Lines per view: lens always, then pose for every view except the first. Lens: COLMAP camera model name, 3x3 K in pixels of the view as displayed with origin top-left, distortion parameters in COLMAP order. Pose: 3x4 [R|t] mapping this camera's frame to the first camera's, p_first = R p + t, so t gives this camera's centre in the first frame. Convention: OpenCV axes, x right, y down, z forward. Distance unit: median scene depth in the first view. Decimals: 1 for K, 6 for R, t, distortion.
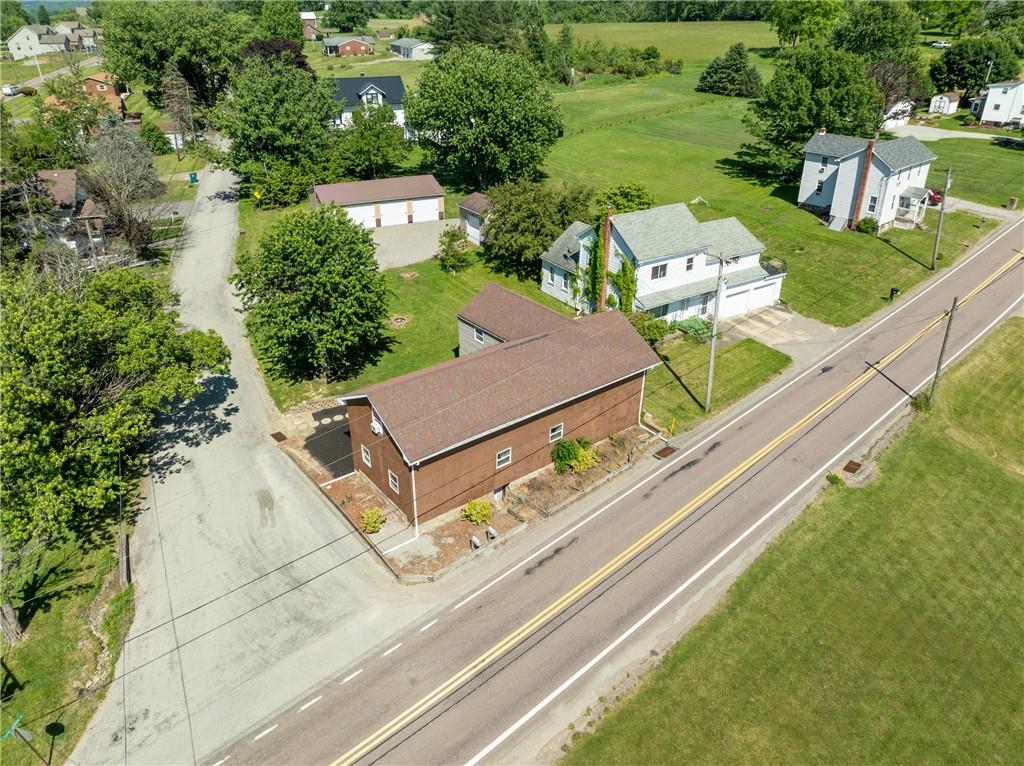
lens RADIAL K [[723.3, 0, 516.1], [0, 723.3, 382.5], [0, 0, 1]] dist [-0.054866, 0.038614]
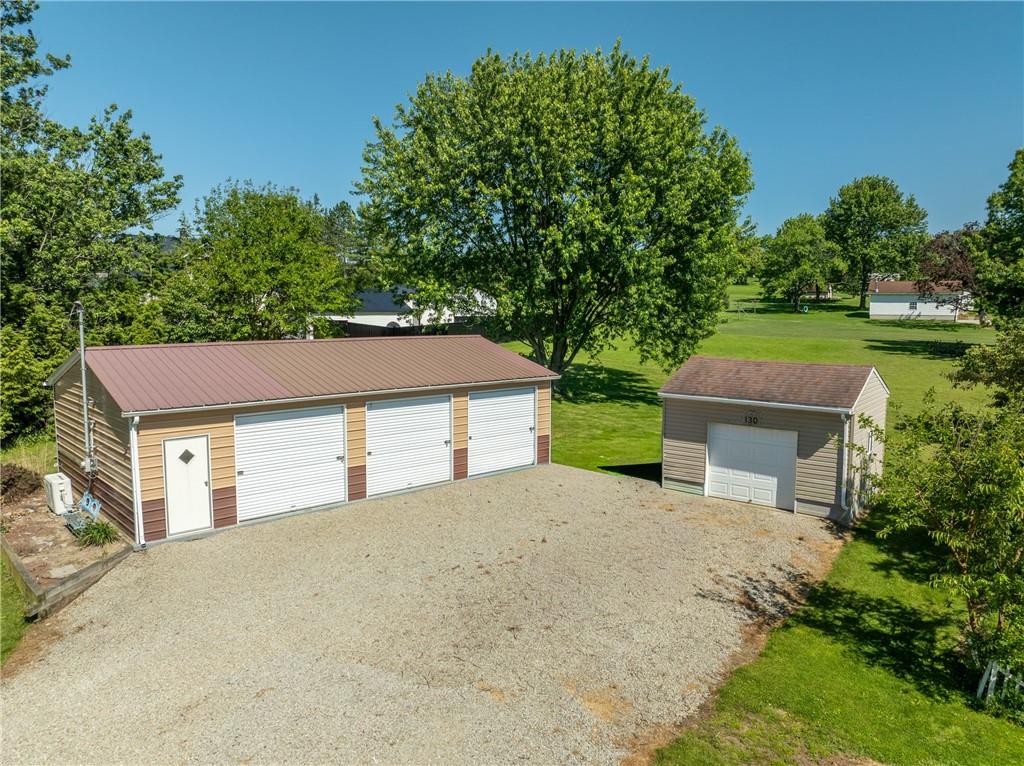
lens RADIAL K [[723.3, 0, 512.2], [0, 723.3, 383.0], [0, 0, 1]] dist [-0.054866, 0.038614]
pose [[0.950358, -0.026821, 0.310000, -0.285282], [0.138264, 0.928918, -0.343504, -0.210947], [-0.278751, 0.369313, 0.886513, 0.988950]]
